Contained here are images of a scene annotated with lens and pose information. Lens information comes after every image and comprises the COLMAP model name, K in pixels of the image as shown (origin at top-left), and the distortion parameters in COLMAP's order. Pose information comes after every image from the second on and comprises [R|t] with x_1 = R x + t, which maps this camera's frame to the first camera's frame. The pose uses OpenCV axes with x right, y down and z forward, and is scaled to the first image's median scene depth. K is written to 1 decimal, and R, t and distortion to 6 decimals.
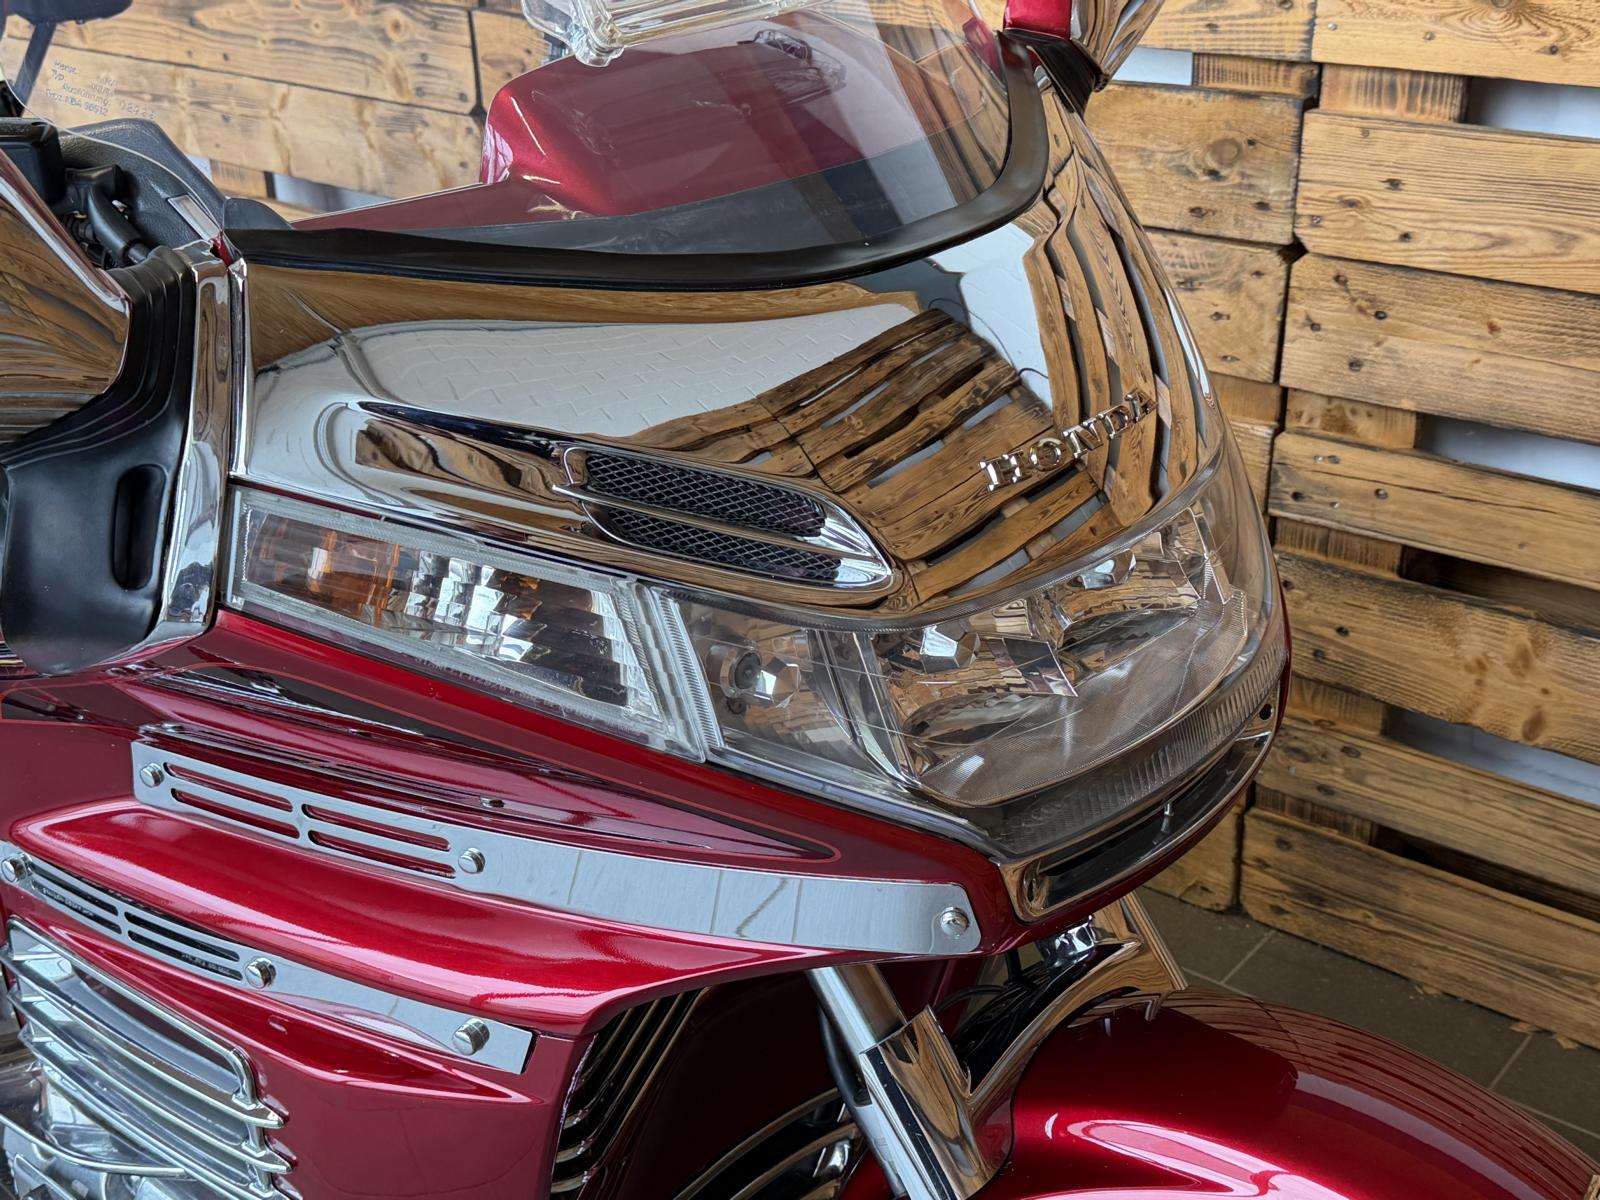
lens RADIAL K [[1979.3, 0, 755.2], [0, 1979.3, 611.0], [0, 0, 1]] dist [0.063839, 0.000000]
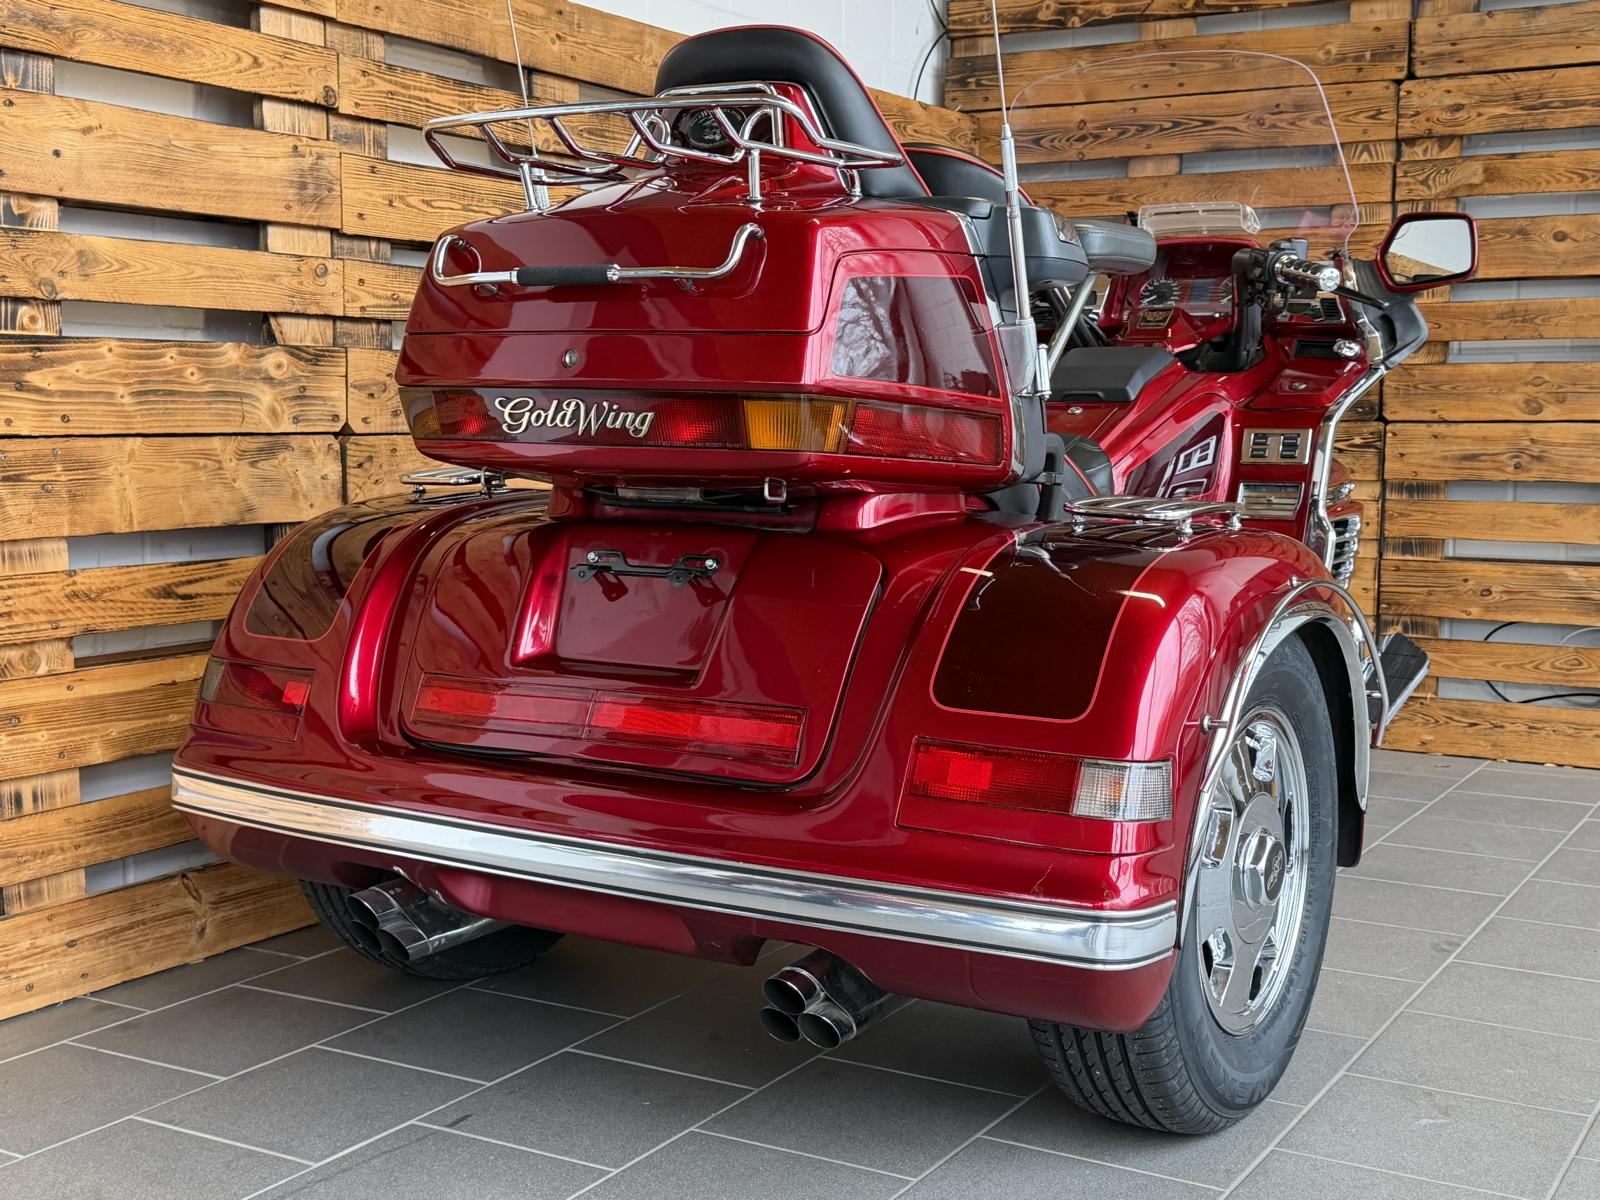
lens RADIAL K [[1979.3, 0, 789.6], [0, 1979.3, 607.4], [0, 0, 1]] dist [0.063839, 0.000000]
pose [[-0.157302, -0.059642, 0.985748, -1.804422], [0.445055, 0.886782, 0.124675, -0.241649], [-0.881579, 0.458323, -0.112948, 1.238302]]
